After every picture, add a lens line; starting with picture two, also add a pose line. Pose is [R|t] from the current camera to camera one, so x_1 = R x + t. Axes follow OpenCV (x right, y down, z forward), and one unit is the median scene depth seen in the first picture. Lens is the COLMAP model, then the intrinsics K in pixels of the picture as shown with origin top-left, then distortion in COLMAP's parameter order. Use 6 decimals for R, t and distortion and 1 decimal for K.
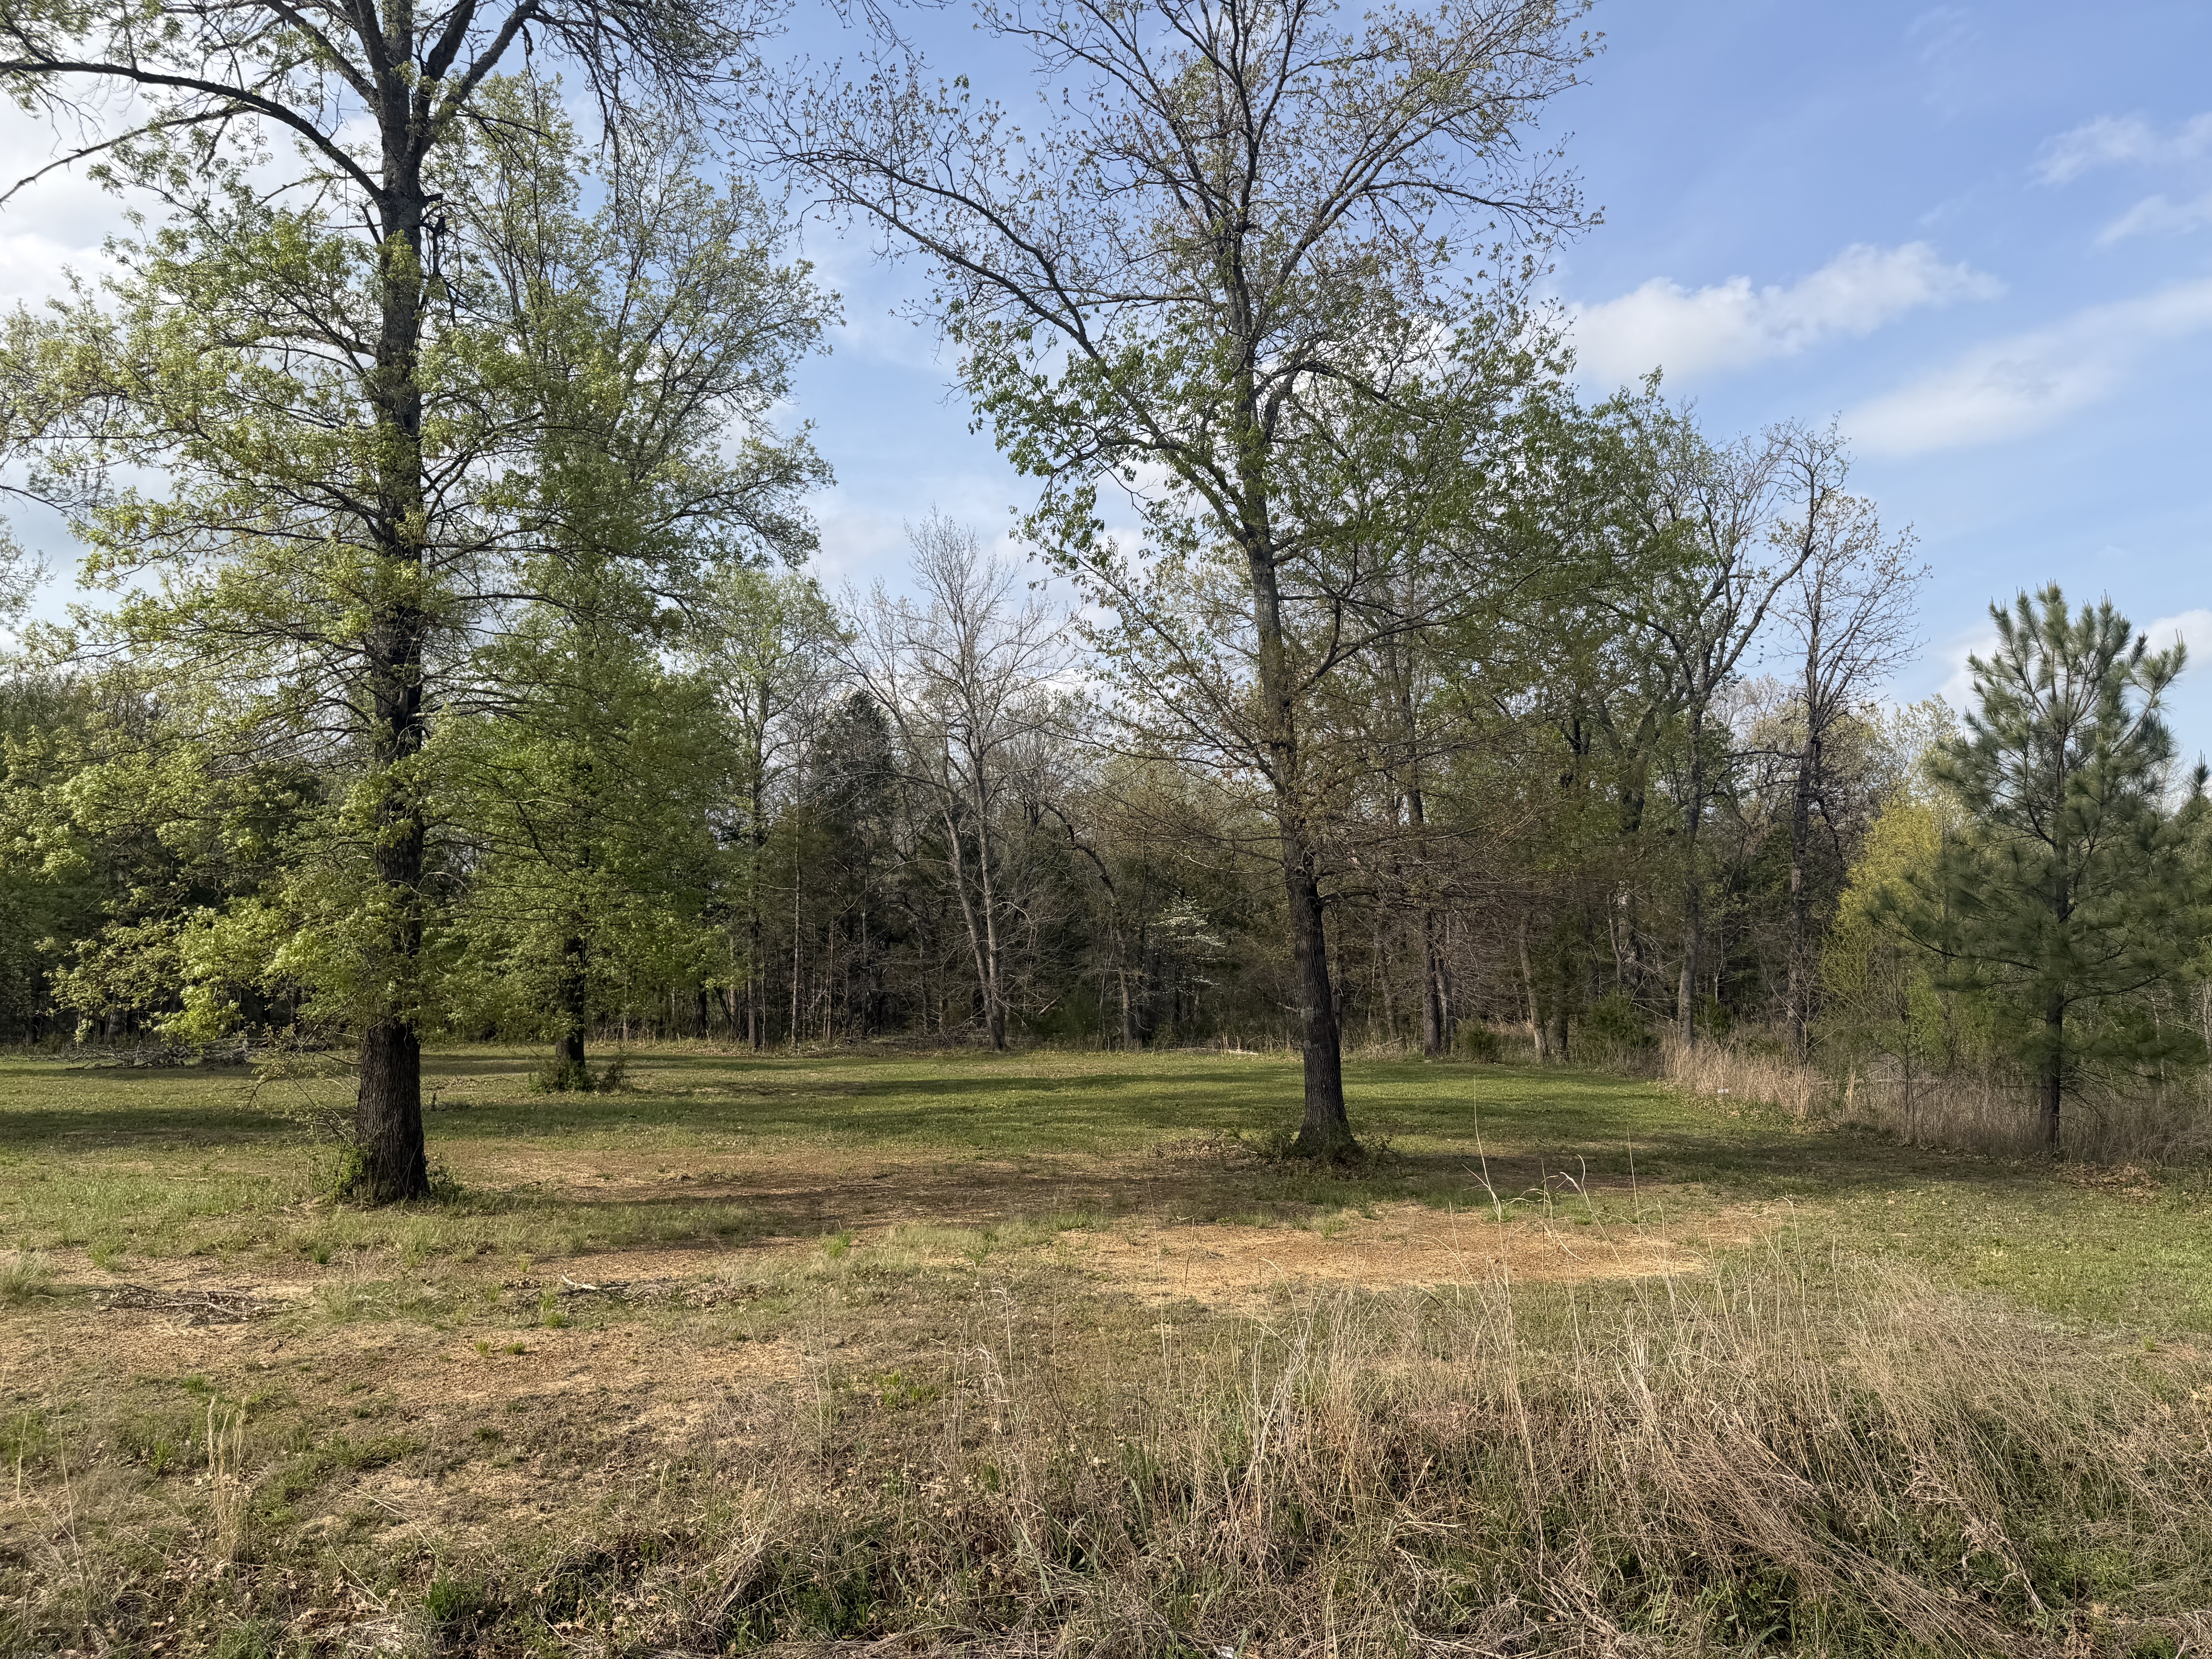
lens RADIAL K [[1553.5, 0, 1082.4], [0, 1553.5, 844.0], [0, 0, 1]] dist [0.047372, -0.058769]
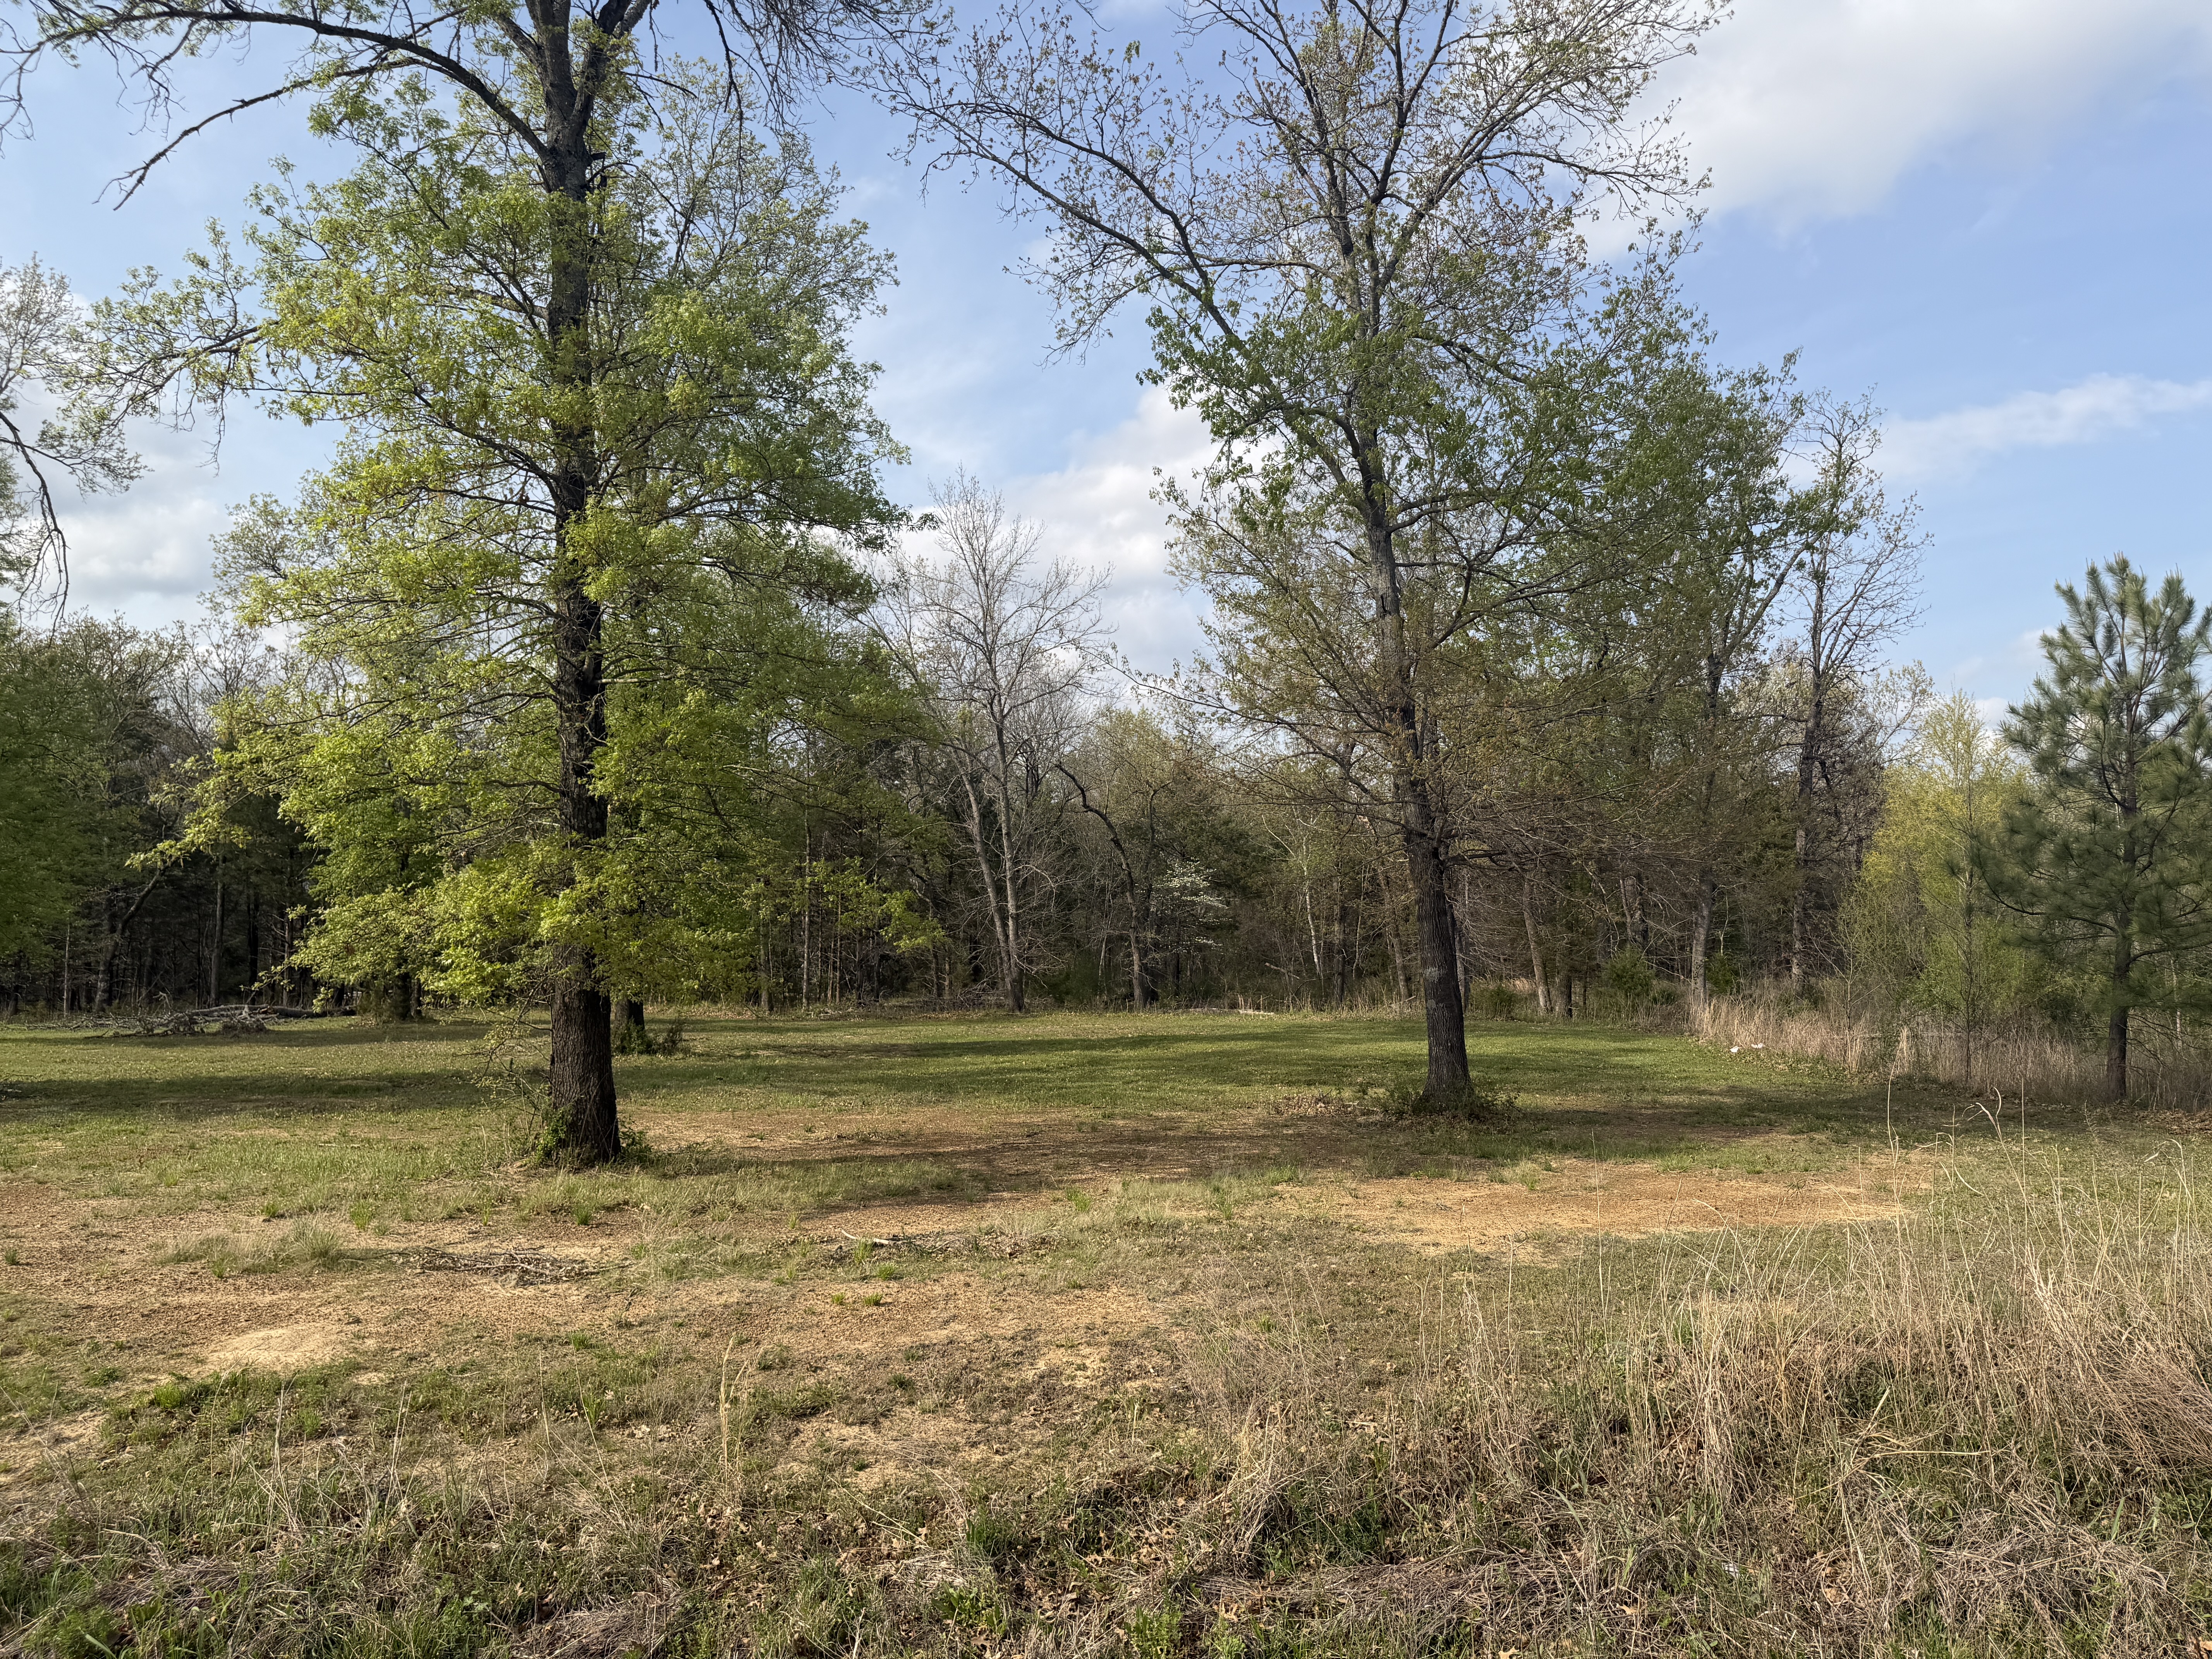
lens RADIAL K [[1553.5, 0, 1093.1], [0, 1553.5, 840.1], [0, 0, 1]] dist [0.047372, -0.058769]
pose [[0.999102, -0.002109, 0.042321, -0.127489], [0.001194, 0.999765, 0.021624, -0.000785], [-0.042357, -0.021554, 0.998870, -0.010416]]
